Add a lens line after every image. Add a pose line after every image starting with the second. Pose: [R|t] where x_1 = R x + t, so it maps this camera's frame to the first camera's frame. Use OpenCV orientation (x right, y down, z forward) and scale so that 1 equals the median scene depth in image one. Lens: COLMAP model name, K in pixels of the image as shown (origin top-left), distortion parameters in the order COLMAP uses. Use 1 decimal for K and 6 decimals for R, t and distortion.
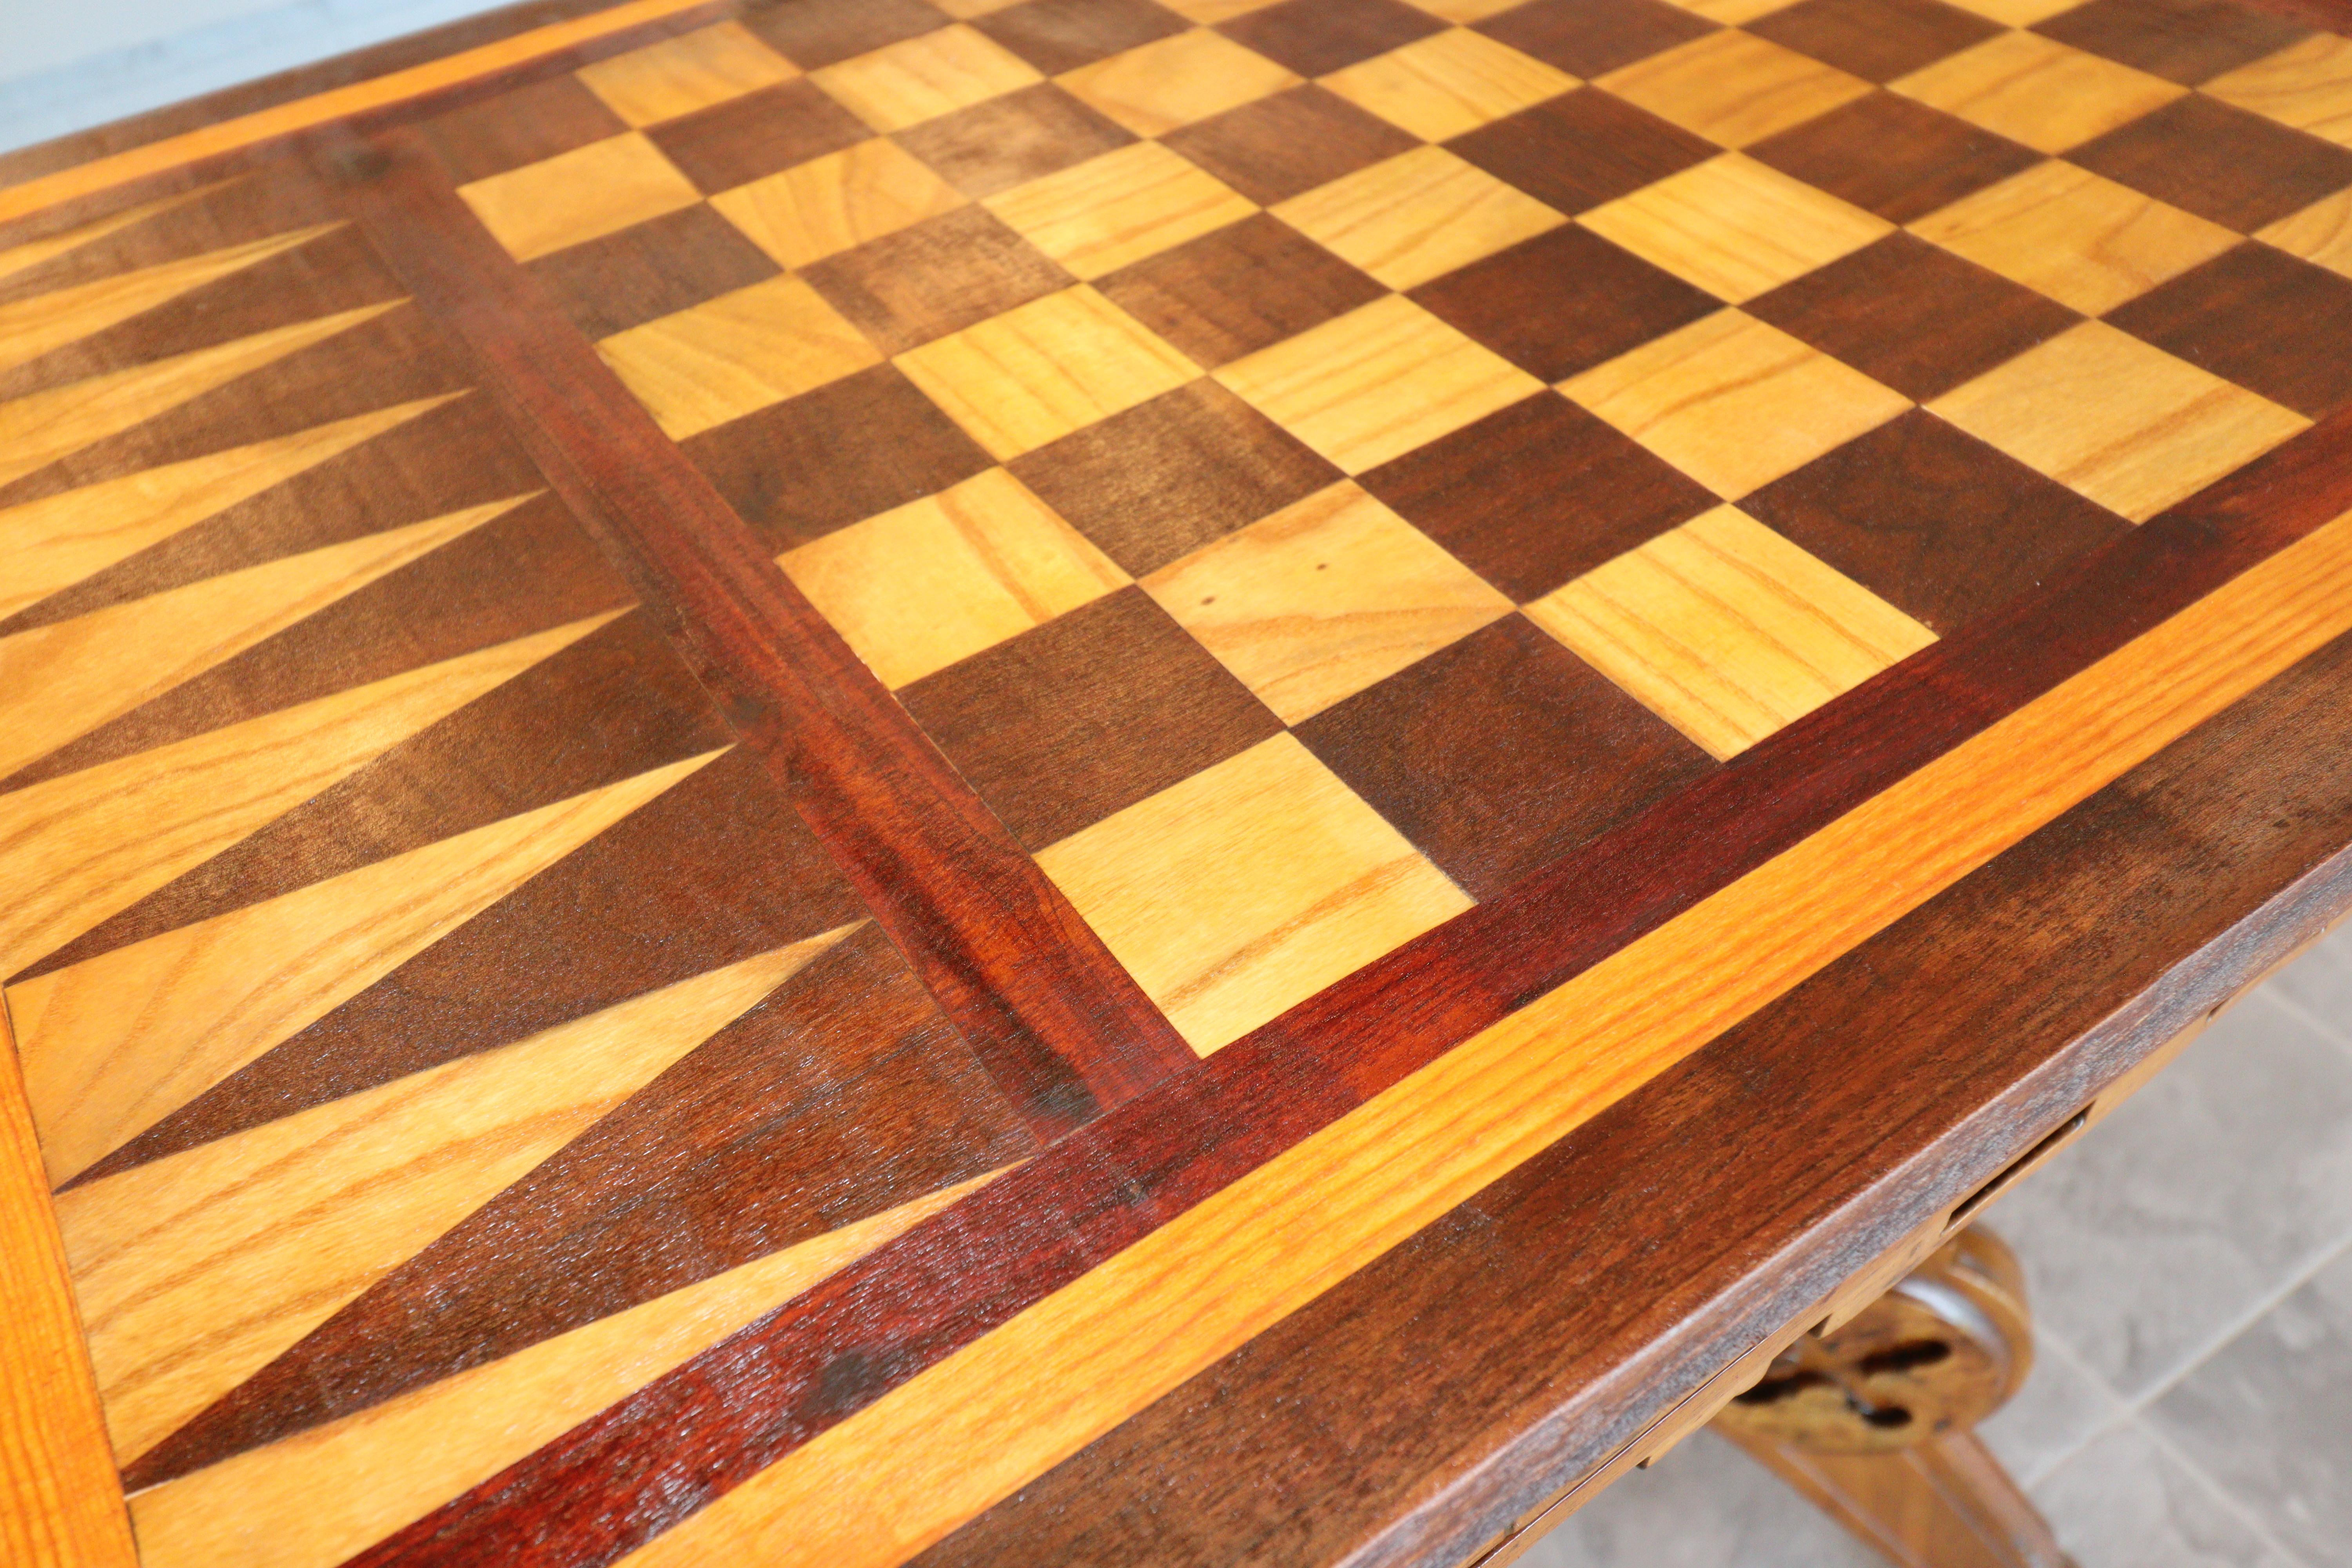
lens RADIAL K [[1848.2, 0, 1176.0], [0, 1848.2, 784.0], [0, 0, 1]] dist [0.012717, -0.006686]
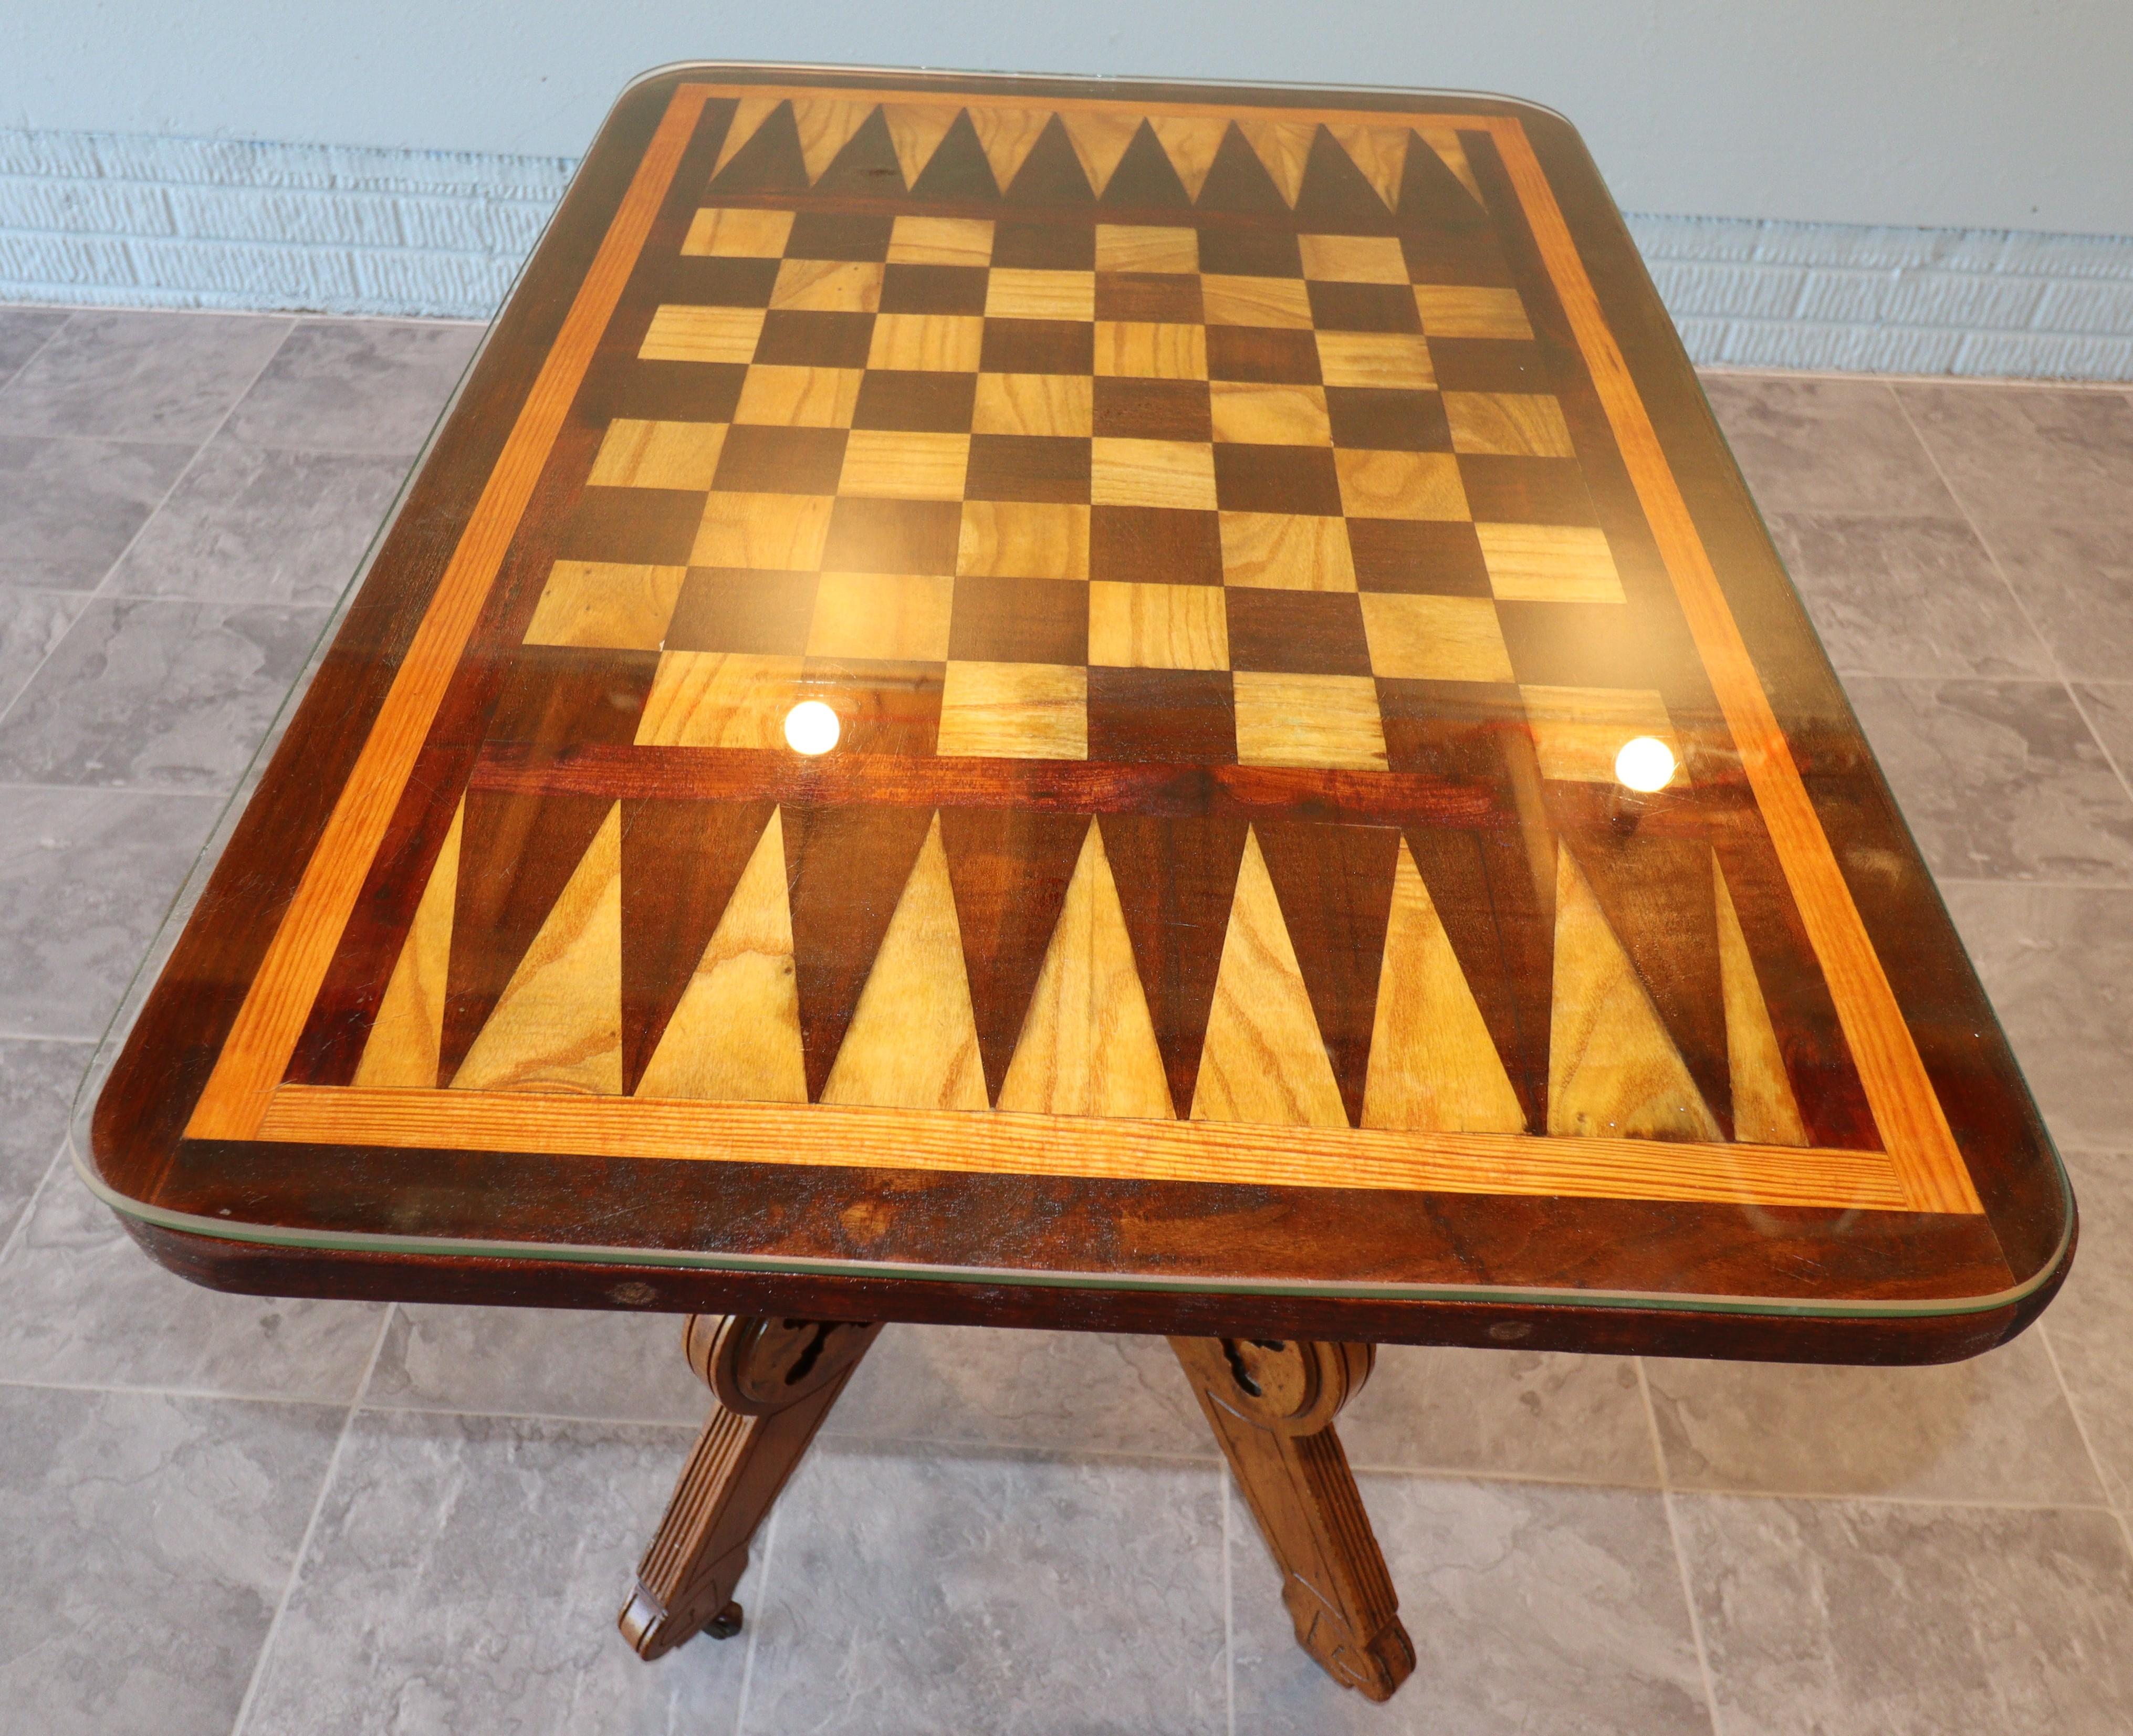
lens RADIAL K [[1753.2, 0, 1020.1], [0, 1753.2, 812.8], [0, 0, 1]] dist [-0.002221, 0.000436]
pose [[-0.577976, 0.602956, -0.549897, 1.456430], [-0.559654, 0.197544, 0.804837, -1.763805], [0.593911, 0.772929, 0.223271, 1.005748]]
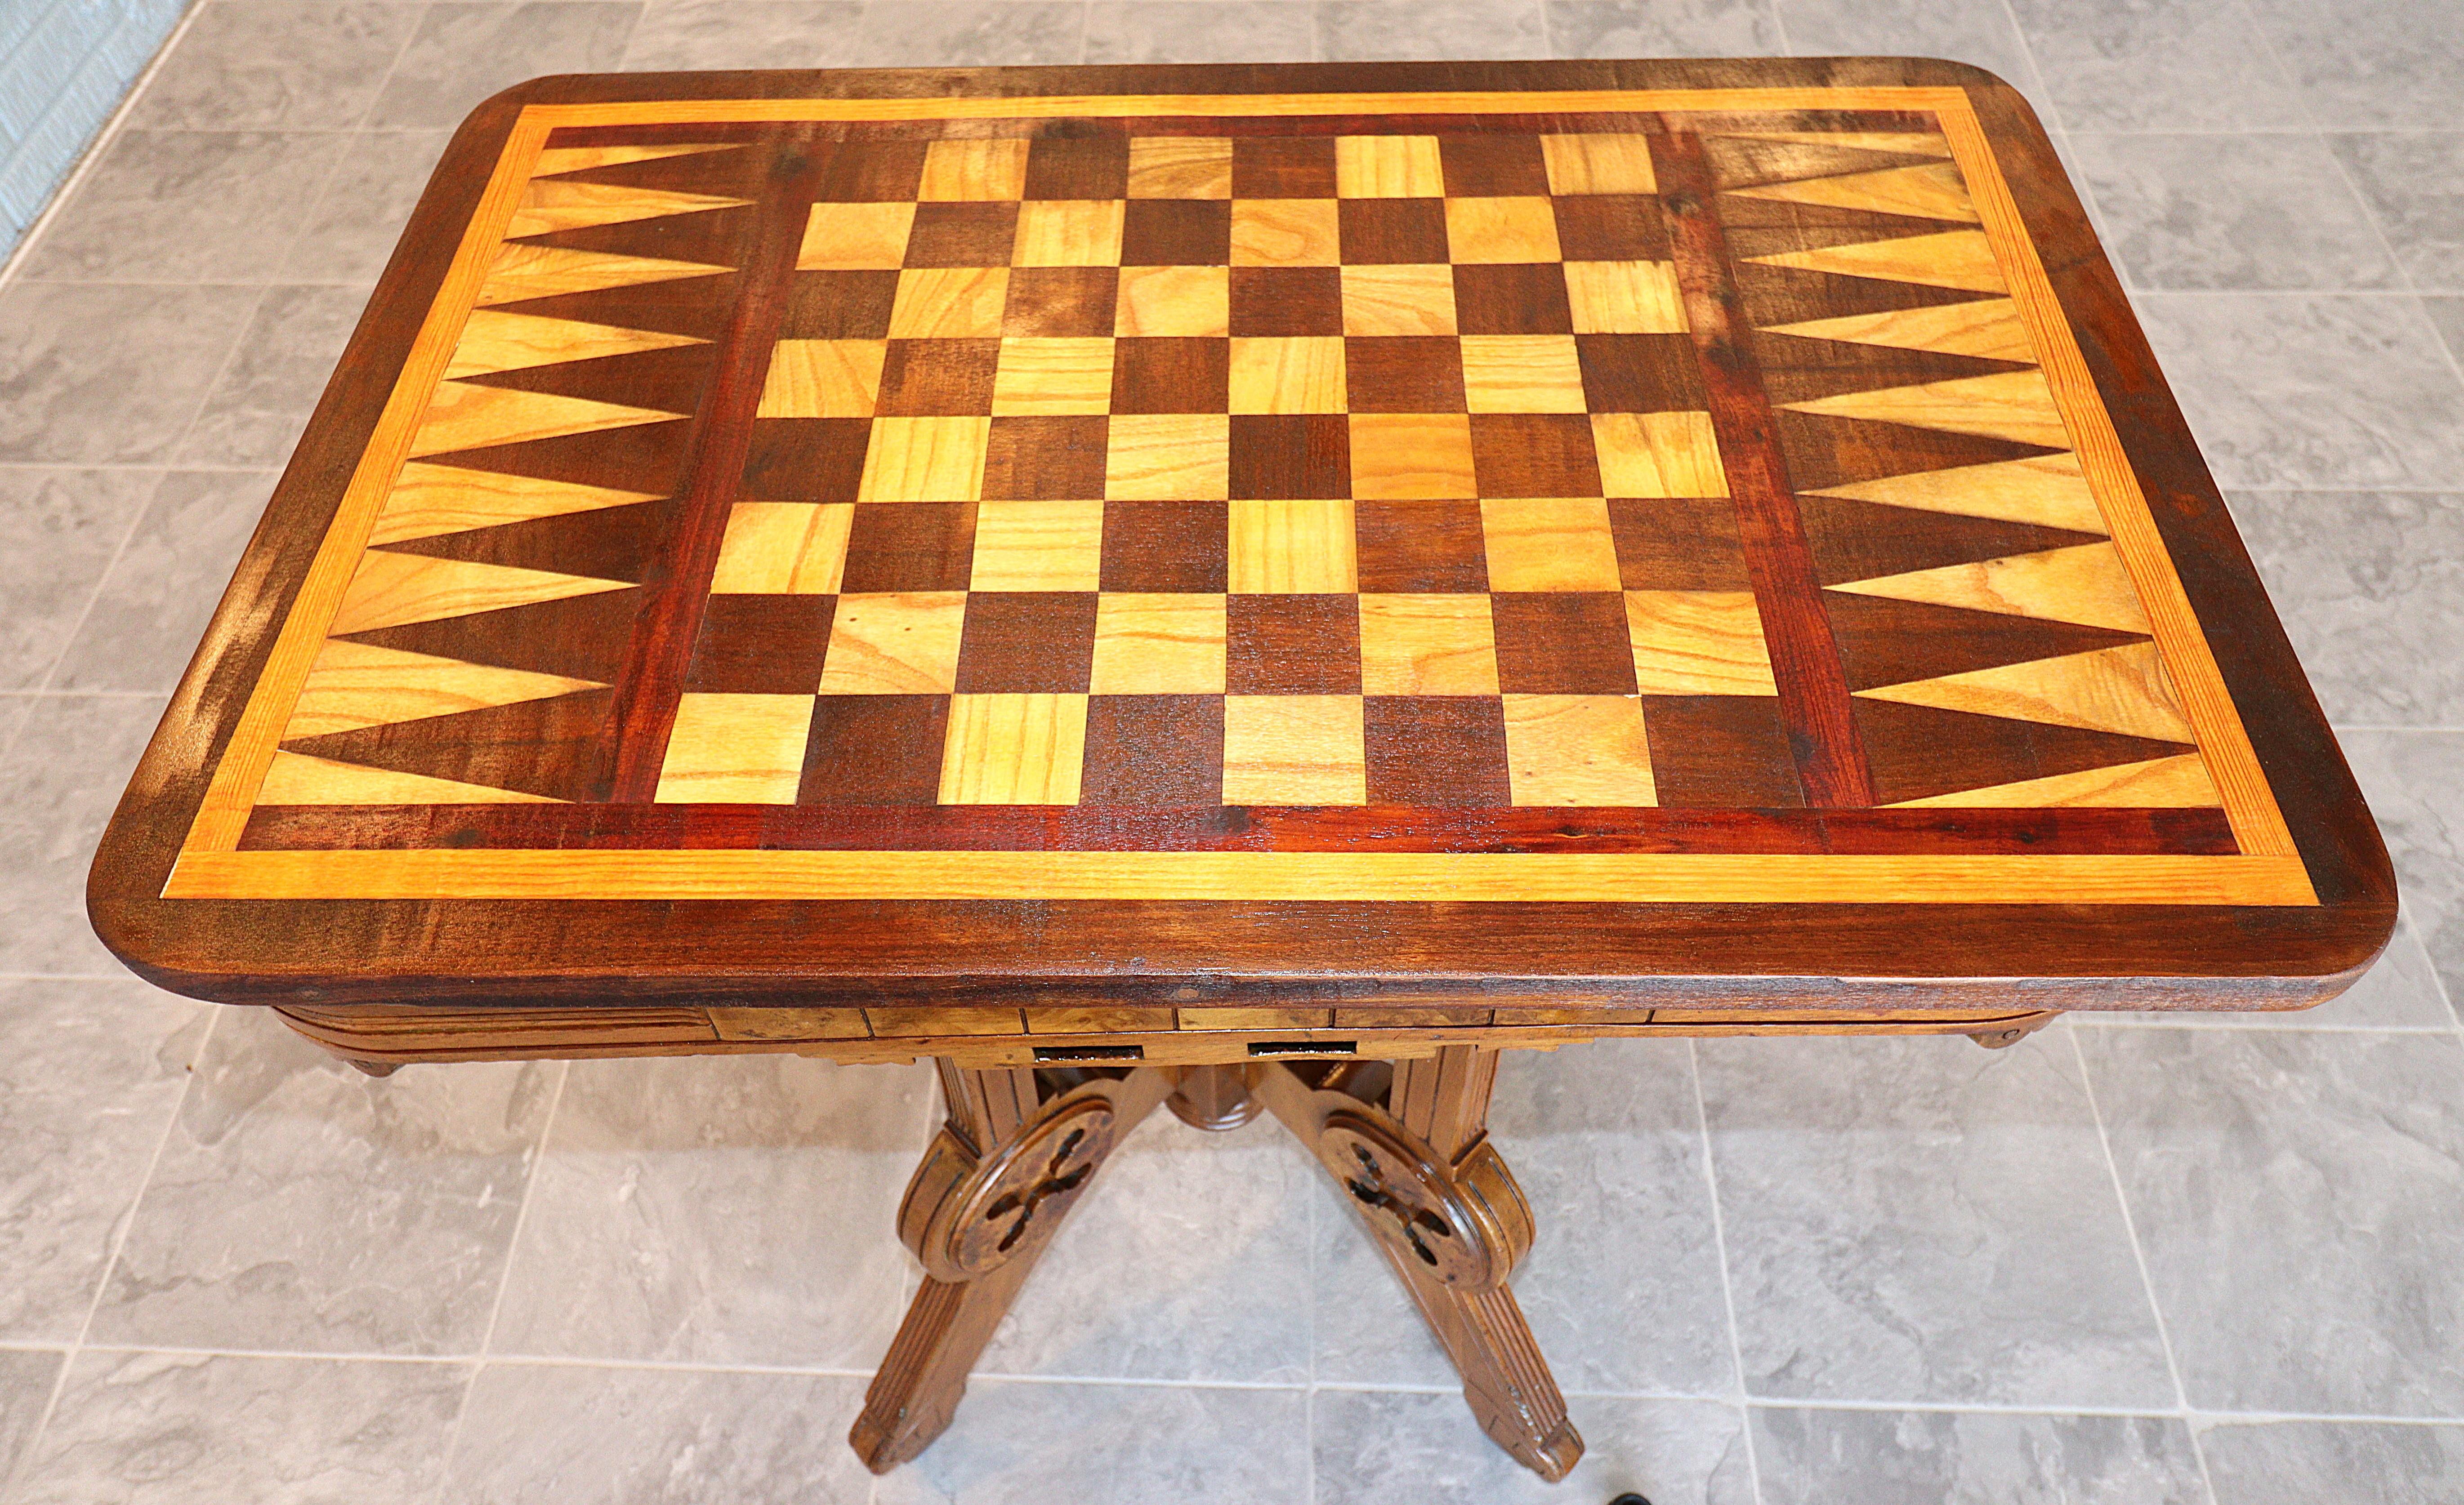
lens RADIAL K [[1653.6, 0, 1232.0], [0, 1653.6, 752.5], [0, 0, 1]] dist [0.002167, -0.002155]
pose [[0.828949, 0.483145, -0.281806, 0.836871], [-0.421151, 0.870711, 0.253958, -0.536068], [0.368071, -0.091835, 0.925252, -0.512140]]
